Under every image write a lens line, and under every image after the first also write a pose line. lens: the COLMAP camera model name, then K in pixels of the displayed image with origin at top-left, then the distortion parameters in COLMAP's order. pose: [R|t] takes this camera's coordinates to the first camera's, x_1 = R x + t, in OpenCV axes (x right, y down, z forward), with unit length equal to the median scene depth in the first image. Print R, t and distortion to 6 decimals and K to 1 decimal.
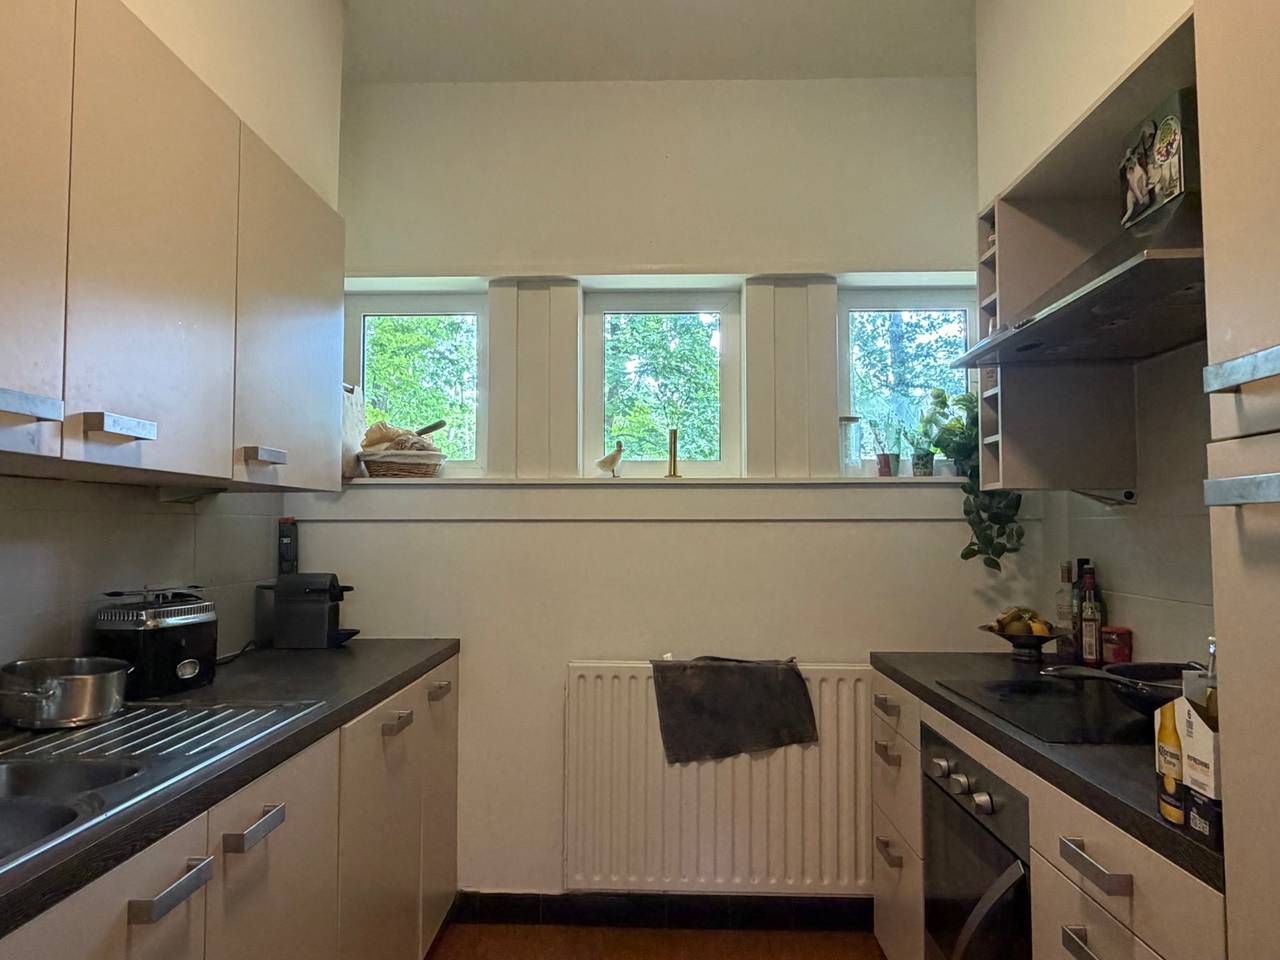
lens RADIAL K [[830.7, 0, 641.1], [0, 830.7, 487.1], [0, 0, 1]] dist [-0.002499, 0.001206]
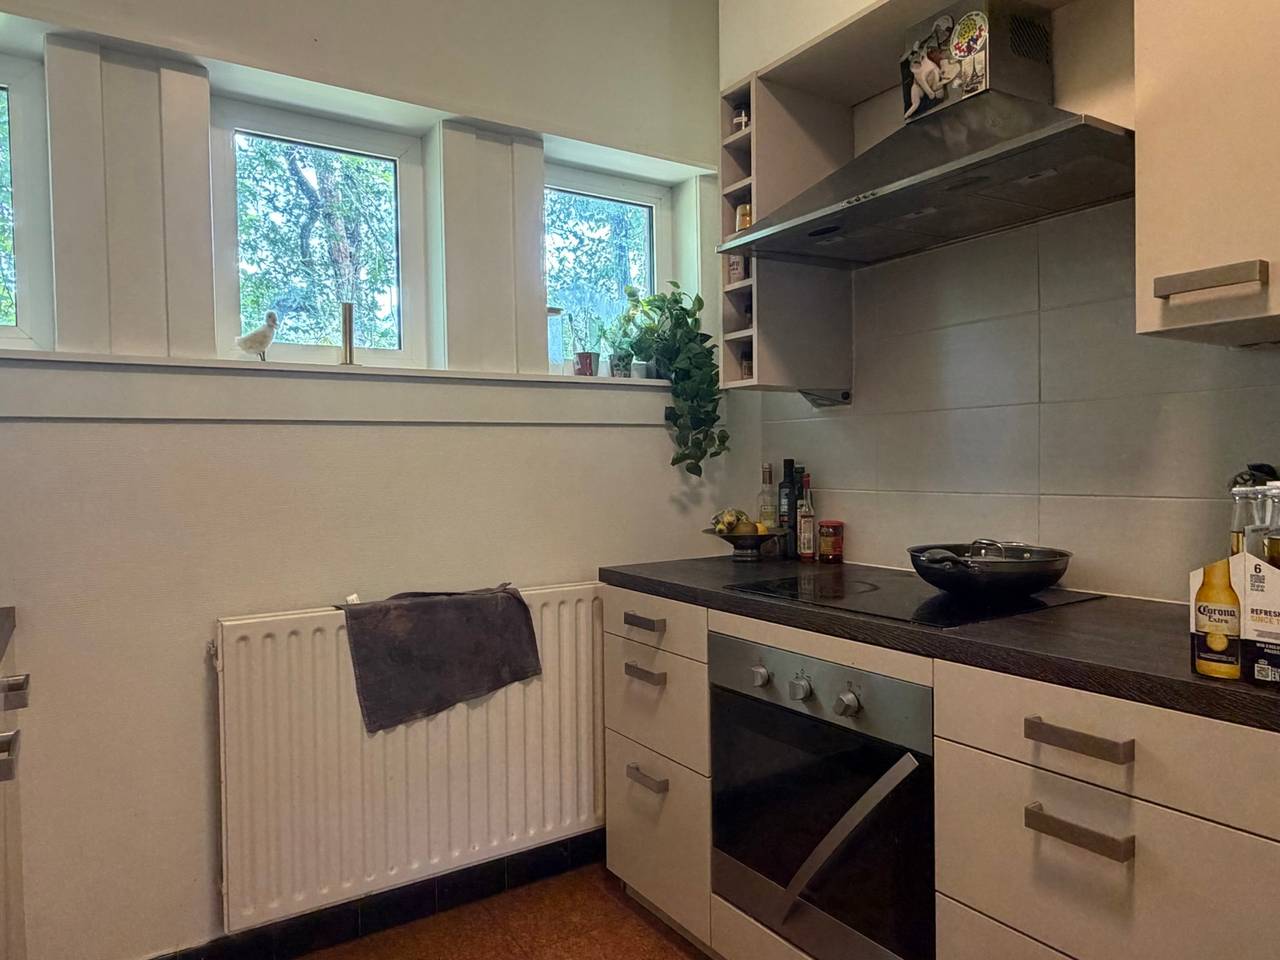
lens RADIAL K [[830.7, 0, 637.6], [0, 830.7, 482.2], [0, 0, 1]] dist [-0.002499, 0.001206]
pose [[0.822607, -0.028689, 0.567886, -0.179704], [-0.011644, 0.997667, 0.067268, 0.039903], [-0.568491, -0.061947, 0.820354, 0.216457]]
